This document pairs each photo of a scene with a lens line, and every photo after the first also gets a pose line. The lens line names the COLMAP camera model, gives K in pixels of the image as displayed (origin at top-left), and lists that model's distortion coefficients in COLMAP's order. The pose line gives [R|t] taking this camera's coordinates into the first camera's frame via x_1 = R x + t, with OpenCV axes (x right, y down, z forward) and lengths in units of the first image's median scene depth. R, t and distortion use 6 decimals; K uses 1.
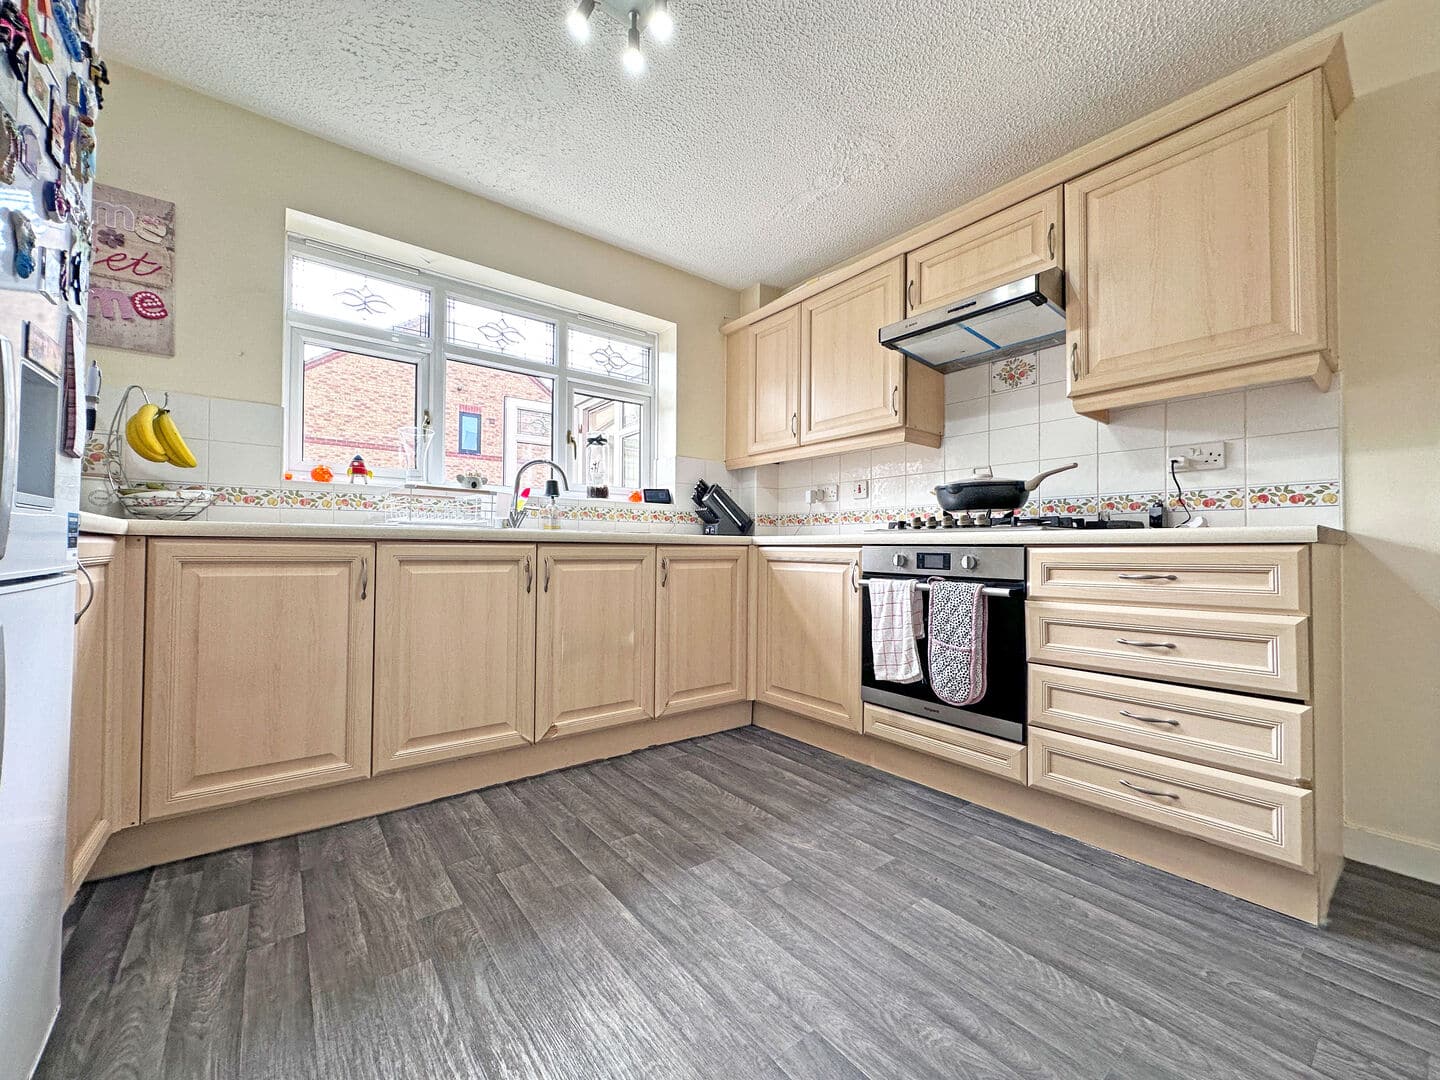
lens RADIAL K [[576.9, 0, 717.5], [0, 576.9, 540.9], [0, 0, 1]] dist [-0.000733, 0.001455]
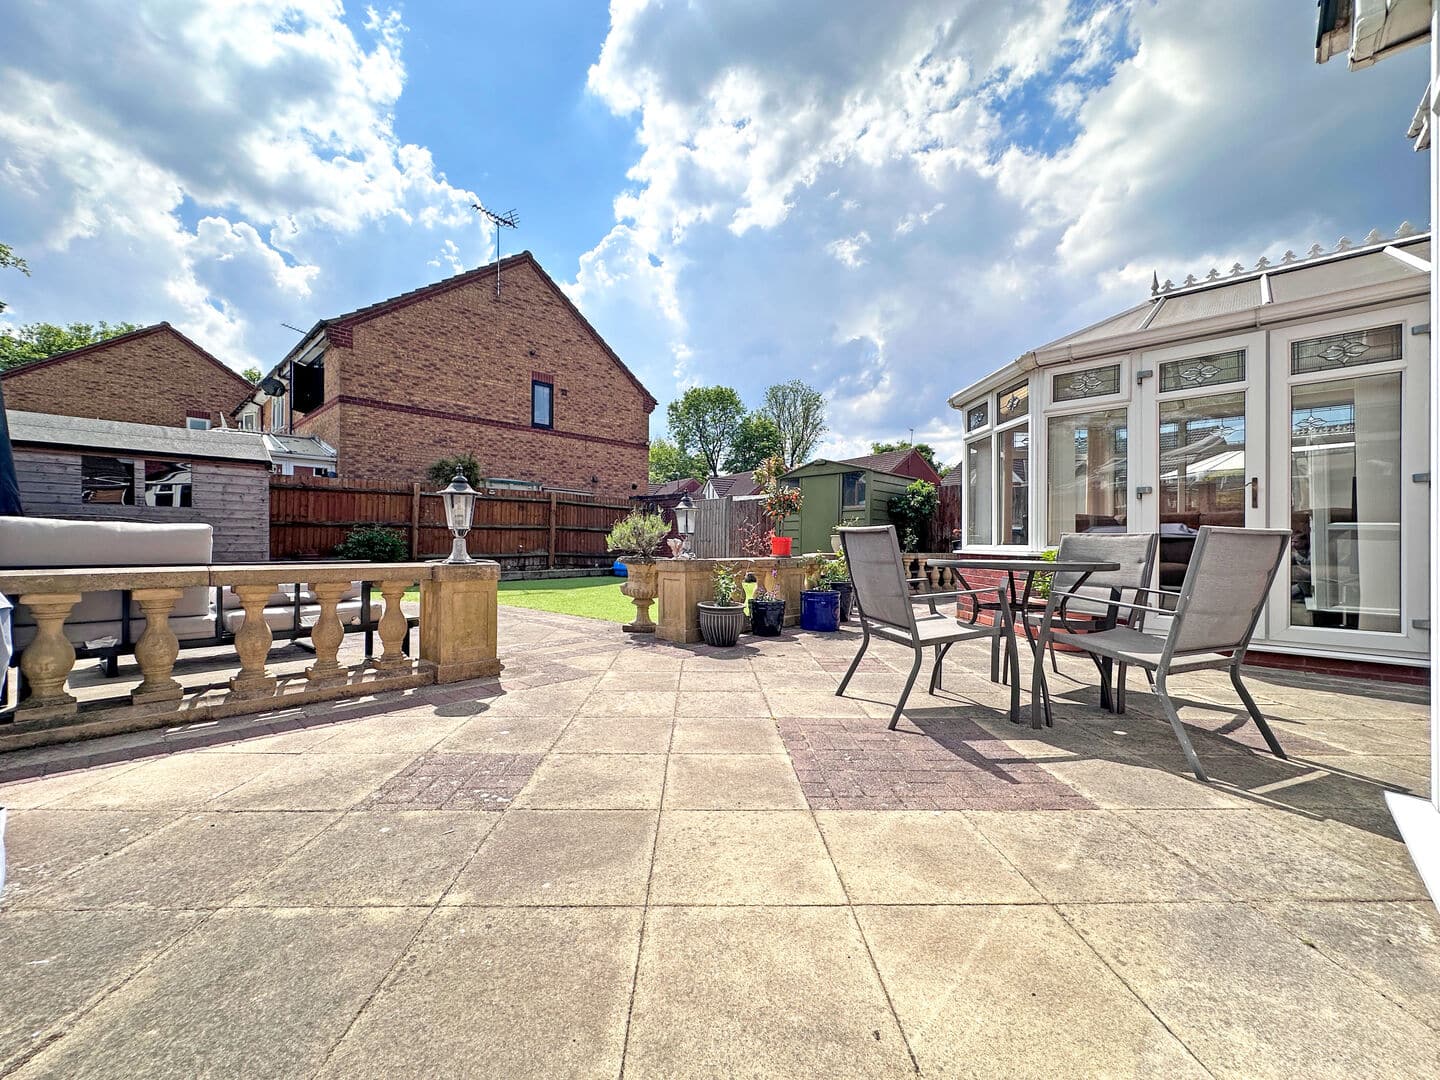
lens RADIAL K [[576.9, 0, 721.0], [0, 576.9, 539.9], [0, 0, 1]] dist [-0.000733, 0.001455]
pose [[0.988906, 0.004810, 0.148465, -2.150732], [-0.006982, 0.999876, 0.014110, 0.028396], [-0.148378, -0.014991, 0.988817, 0.681960]]
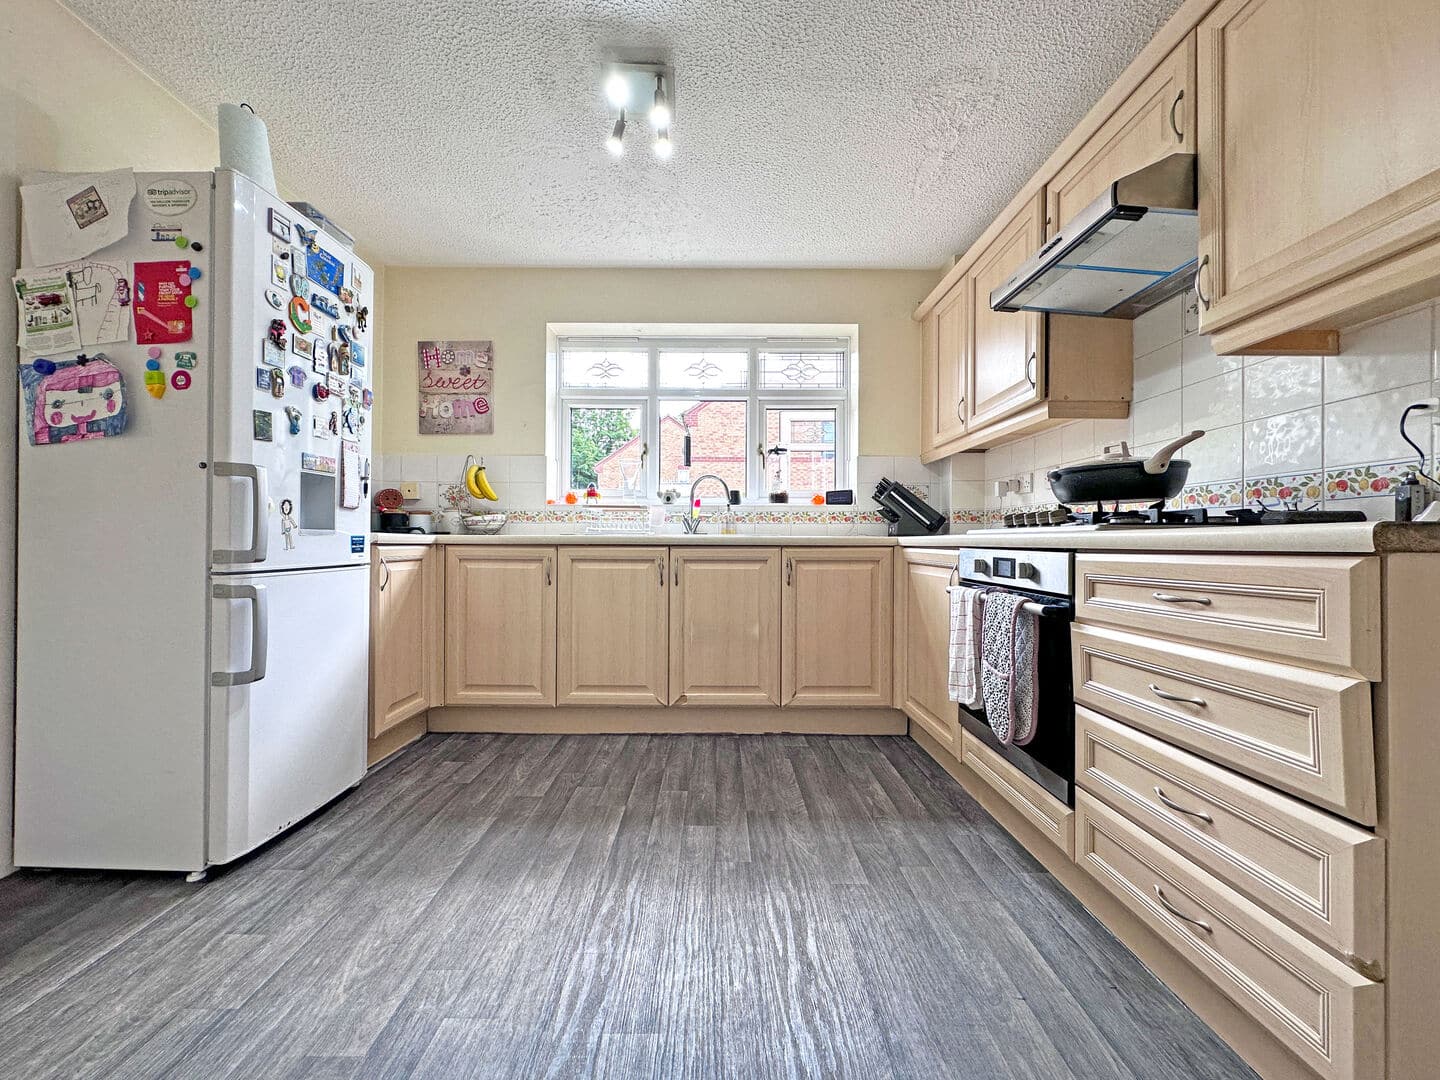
lens RADIAL K [[576.9, 0, 716.7], [0, 576.9, 541.3], [0, 0, 1]] dist [-0.000733, 0.001455]
pose [[0.786010, -0.005767, -0.618187, 0.527156], [0.011686, 0.999916, 0.005529, -0.011695], [0.618103, -0.011570, 0.786012, 0.086909]]
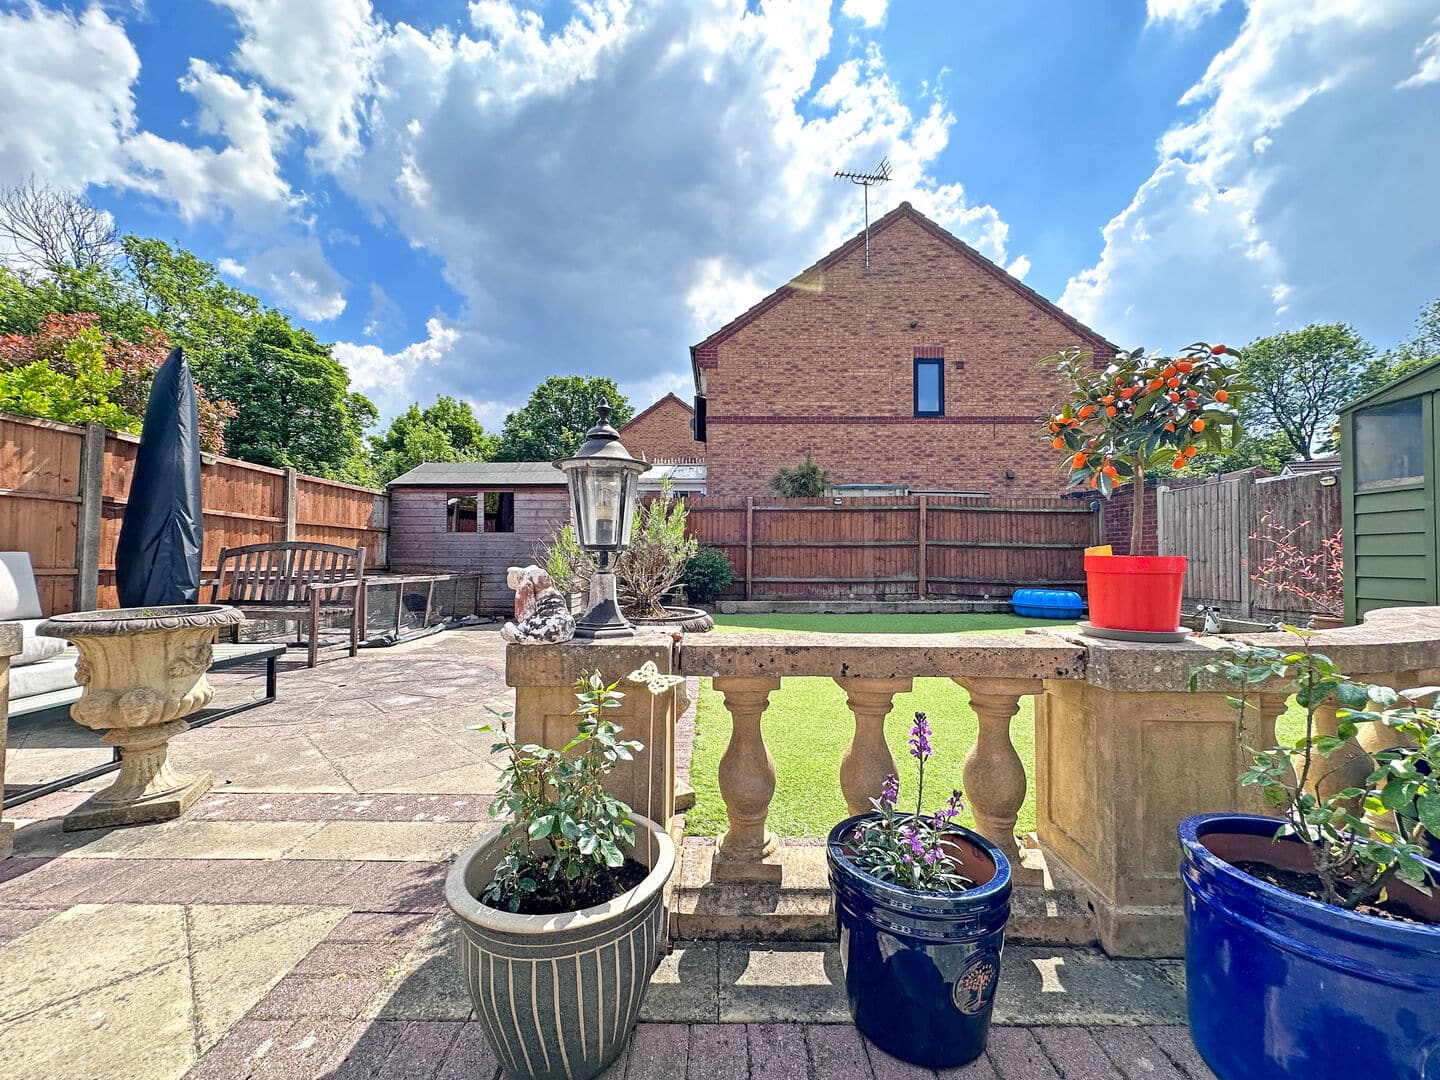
lens RADIAL K [[576.9, 0, 717.3], [0, 576.9, 539.7], [0, 0, 1]] dist [-0.000733, 0.001455]
pose [[0.781843, -0.021572, -0.623102, -1.504065], [0.011087, 0.999724, -0.020699, 0.041008], [0.623377, 0.009275, 0.781866, 2.299716]]
